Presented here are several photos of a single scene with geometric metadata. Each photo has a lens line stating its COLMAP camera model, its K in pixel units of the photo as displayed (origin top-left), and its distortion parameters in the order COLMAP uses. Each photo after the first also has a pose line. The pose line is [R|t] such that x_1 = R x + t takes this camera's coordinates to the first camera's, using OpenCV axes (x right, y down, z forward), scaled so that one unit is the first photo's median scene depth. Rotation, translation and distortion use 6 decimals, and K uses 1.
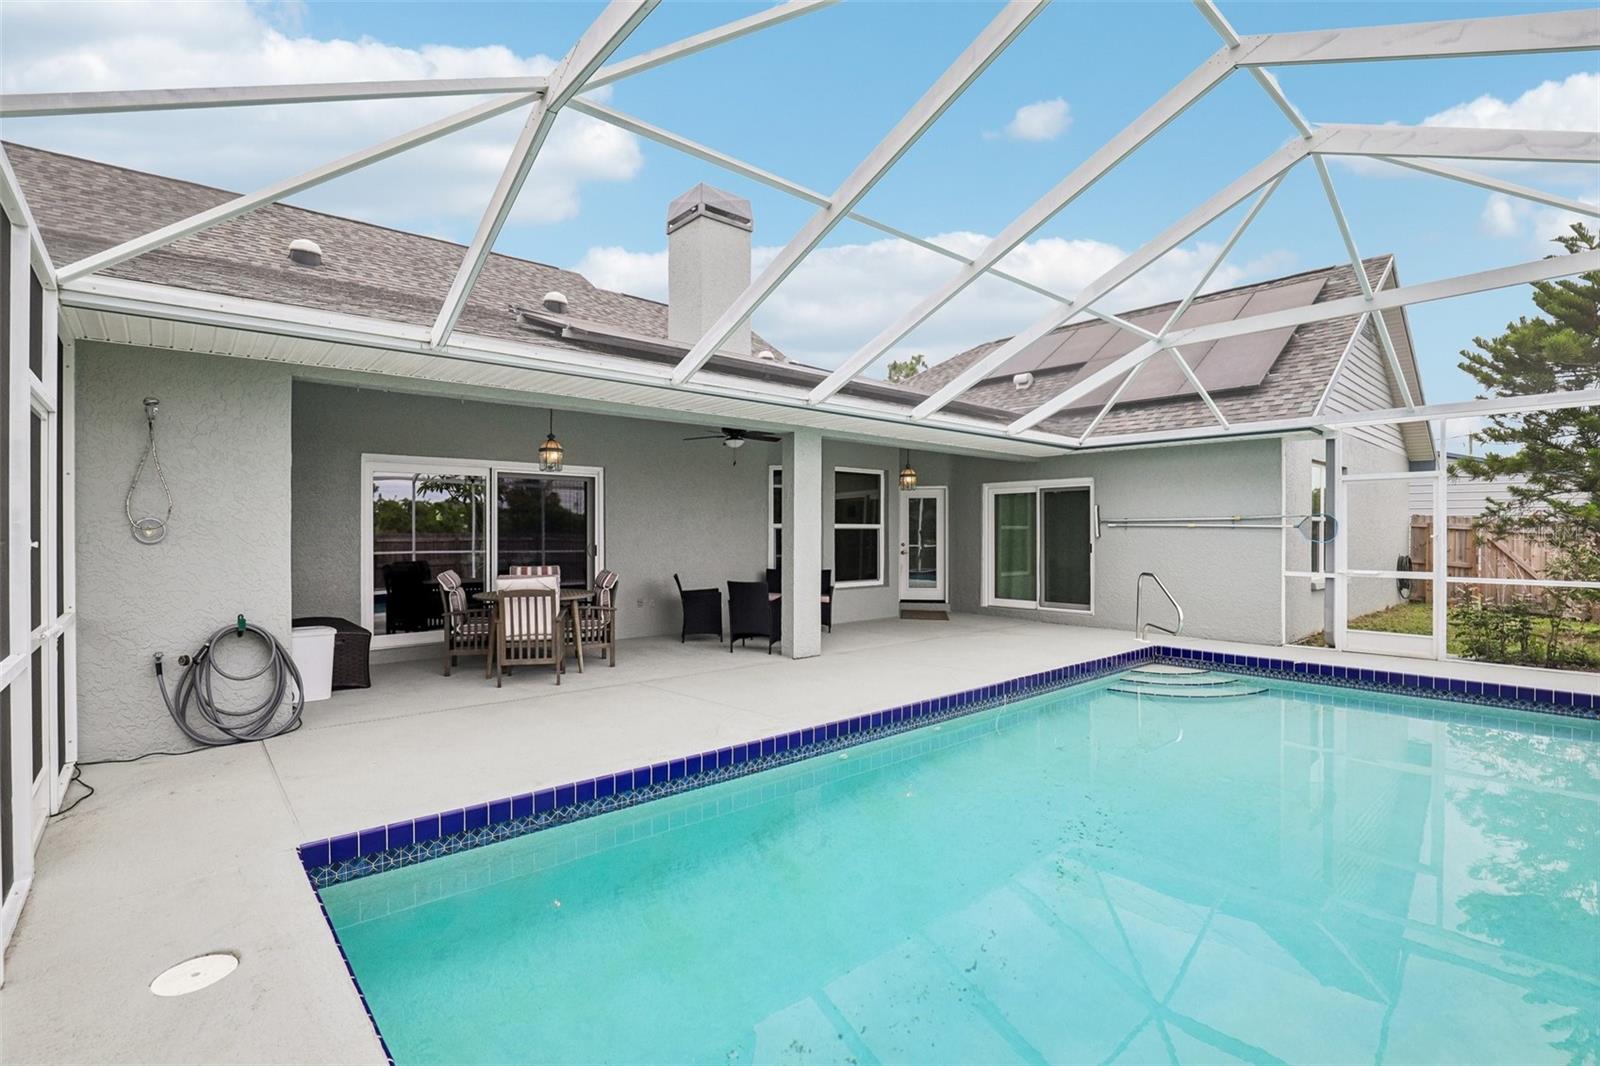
lens RADIAL K [[752.4, 0, 807.0], [0, 752.4, 535.9], [0, 0, 1]] dist [-0.019121, 0.000281]
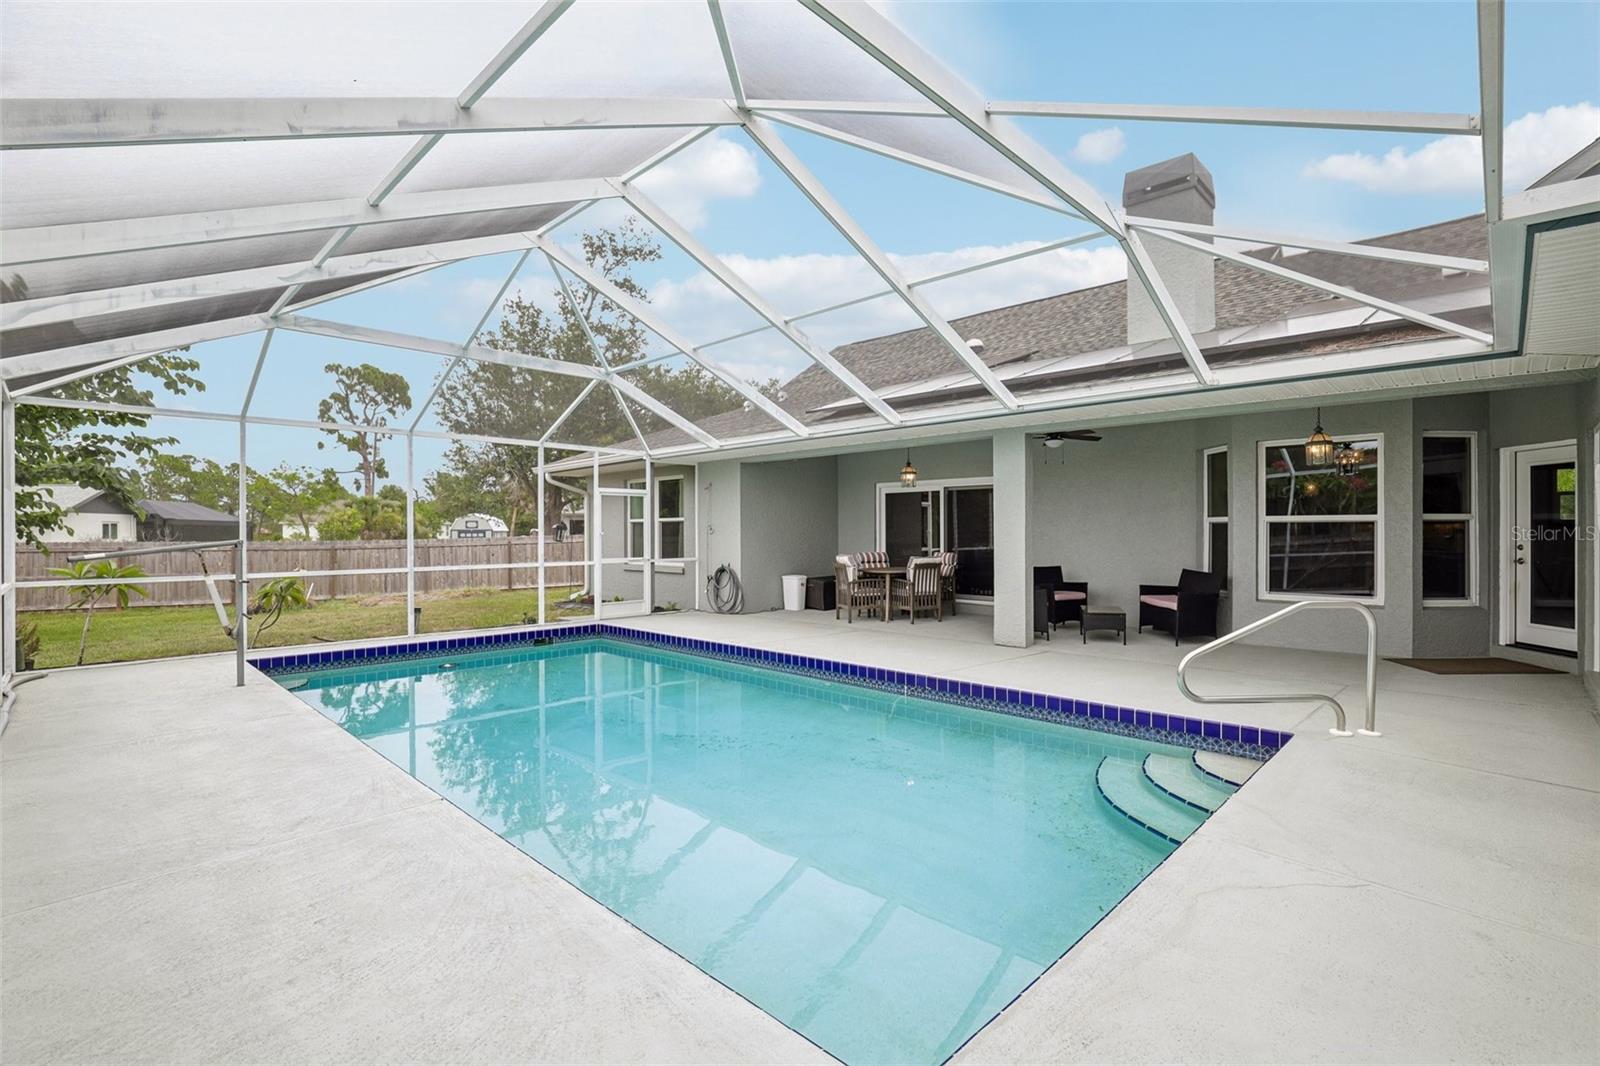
lens RADIAL K [[752.4, 0, 809.0], [0, 752.4, 531.0], [0, 0, 1]] dist [-0.019121, 0.000281]
pose [[0.104507, 0.009167, -0.994482, 0.935836], [0.003994, 0.999946, 0.009637, -0.012048], [0.994516, -0.004979, 0.104465, 0.541885]]
